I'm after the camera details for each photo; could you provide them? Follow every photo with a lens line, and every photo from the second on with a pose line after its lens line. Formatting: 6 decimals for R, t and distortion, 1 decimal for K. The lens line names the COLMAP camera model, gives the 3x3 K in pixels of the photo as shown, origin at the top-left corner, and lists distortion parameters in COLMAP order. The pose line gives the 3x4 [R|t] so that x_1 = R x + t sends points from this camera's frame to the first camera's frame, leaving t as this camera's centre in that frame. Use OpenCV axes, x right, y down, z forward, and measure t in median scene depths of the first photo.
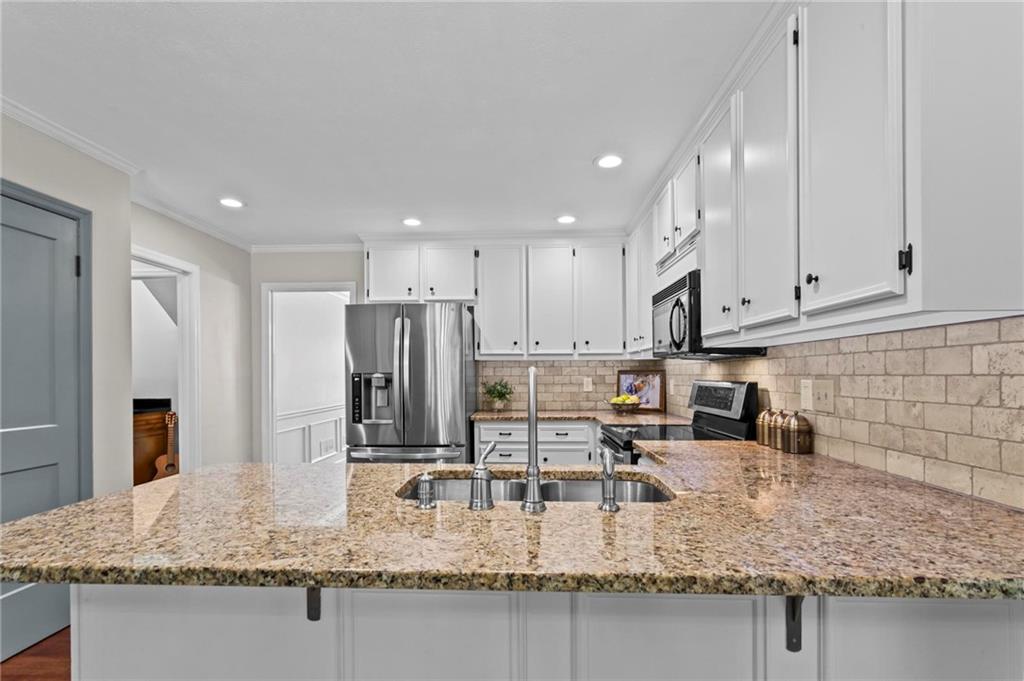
lens RADIAL K [[502.3, 0, 510.4], [0, 502.3, 373.3], [0, 0, 1]] dist [0.000037, 0.000885]
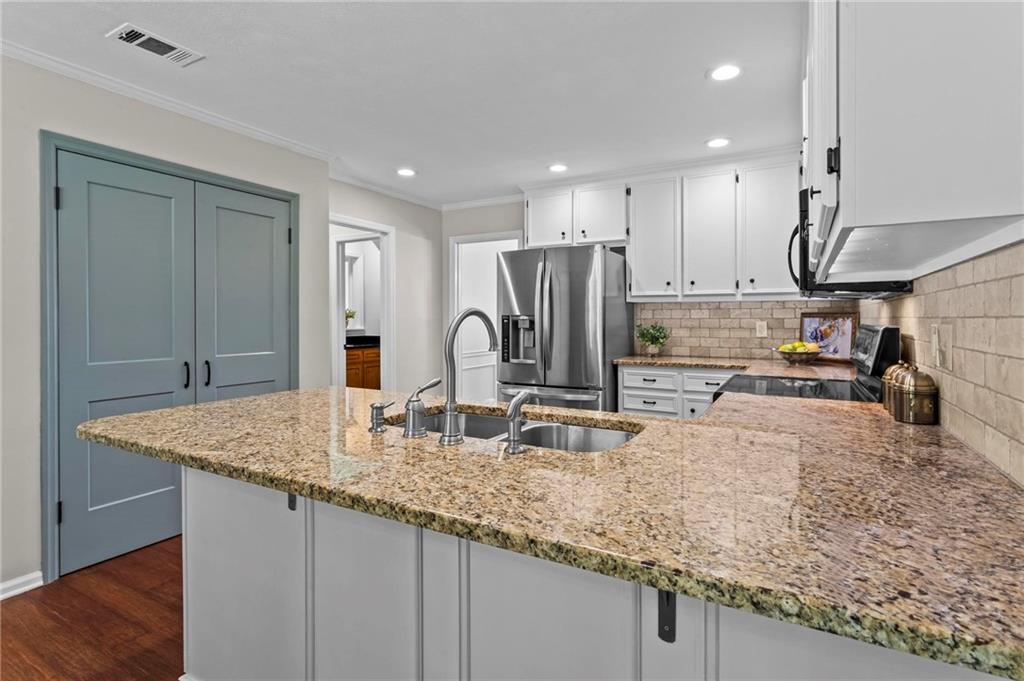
lens RADIAL K [[508.7, 0, 513.1], [0, 508.7, 319.7], [0, 0, 1]] dist [-0.001815, 0.000381]
pose [[0.893033, 0.004706, -0.449968, 0.195948], [-0.002067, 0.999978, 0.006357, 0.001611], [0.449987, -0.004747, 0.893022, 0.032616]]
